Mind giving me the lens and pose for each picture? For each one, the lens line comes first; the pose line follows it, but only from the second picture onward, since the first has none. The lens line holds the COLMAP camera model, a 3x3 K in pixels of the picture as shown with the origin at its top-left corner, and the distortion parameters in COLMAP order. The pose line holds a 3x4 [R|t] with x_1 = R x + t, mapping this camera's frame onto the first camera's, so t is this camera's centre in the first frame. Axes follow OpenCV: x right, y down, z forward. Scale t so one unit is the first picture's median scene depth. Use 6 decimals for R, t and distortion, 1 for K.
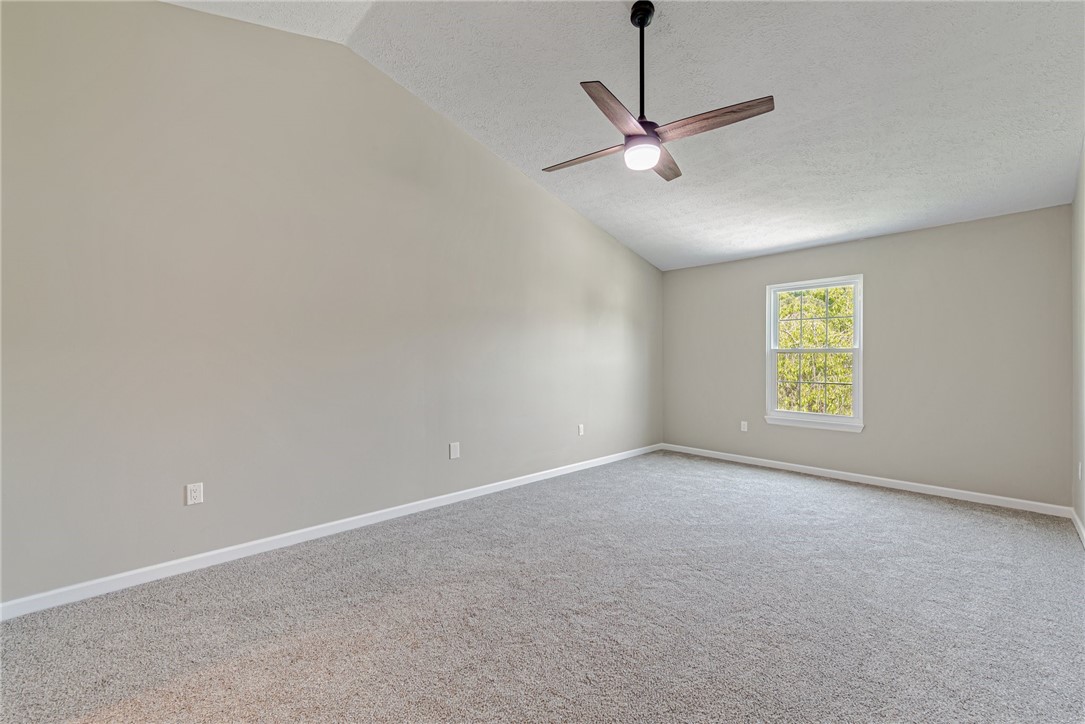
lens RADIAL K [[428.4, 0, 540.0], [0, 428.4, 355.9], [0, 0, 1]] dist [0.019391, -0.007175]
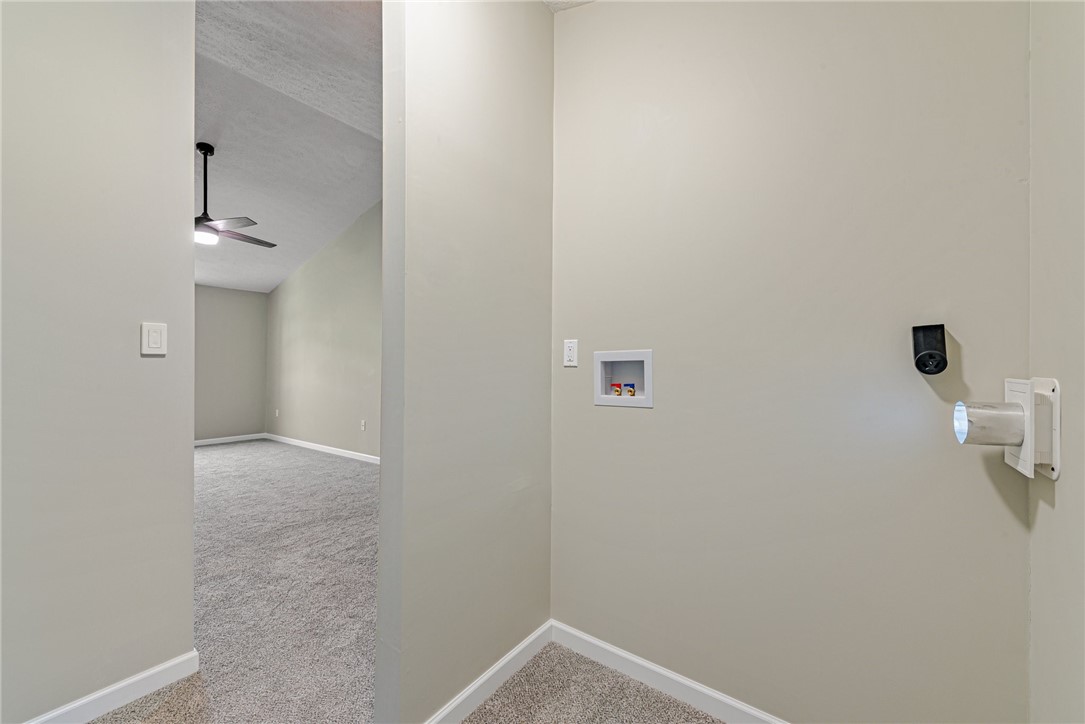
lens RADIAL K [[428.4, 0, 540.0], [0, 428.4, 355.9], [0, 0, 1]] dist [0.019391, -0.007175]
pose [[-0.166940, 0.026197, 0.985619, -1.043171], [-0.019279, 0.999369, -0.029828, -0.000210], [-0.985779, -0.023982, -0.166330, 0.008526]]
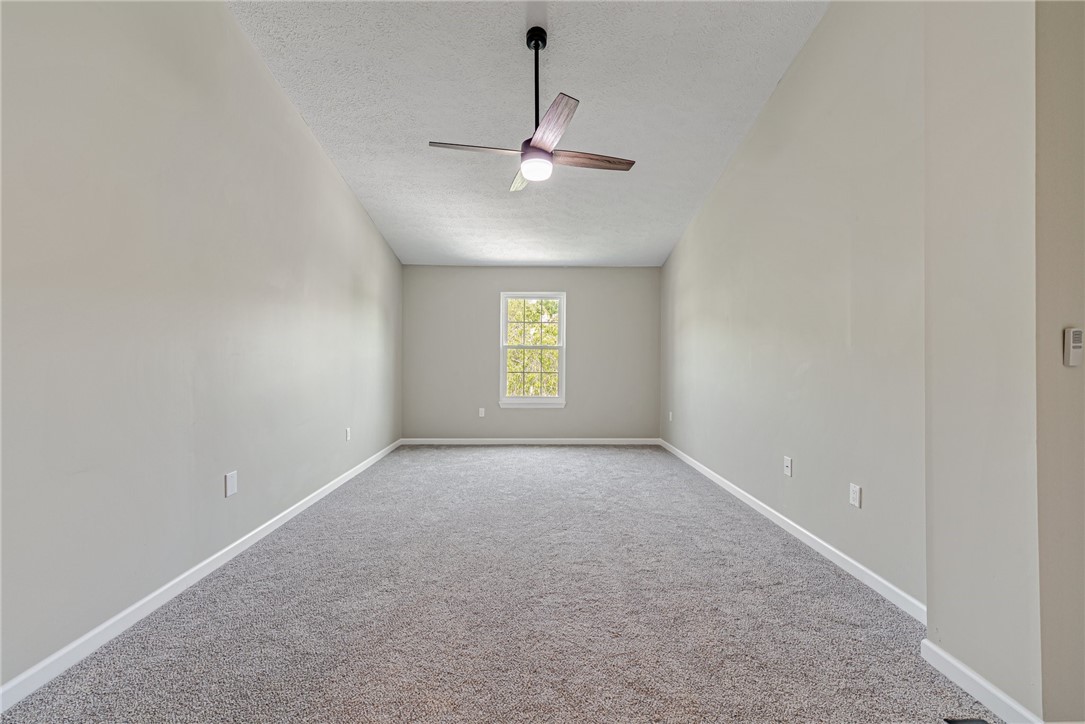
lens RADIAL K [[428.4, 0, 540.0], [0, 428.4, 355.9], [0, 0, 1]] dist [0.019391, -0.007175]
pose [[0.680094, 0.001324, 0.733124, -0.359420], [-0.011456, 0.999895, 0.008822, 0.001567], [-0.733036, -0.014399, 0.680038, 0.156339]]
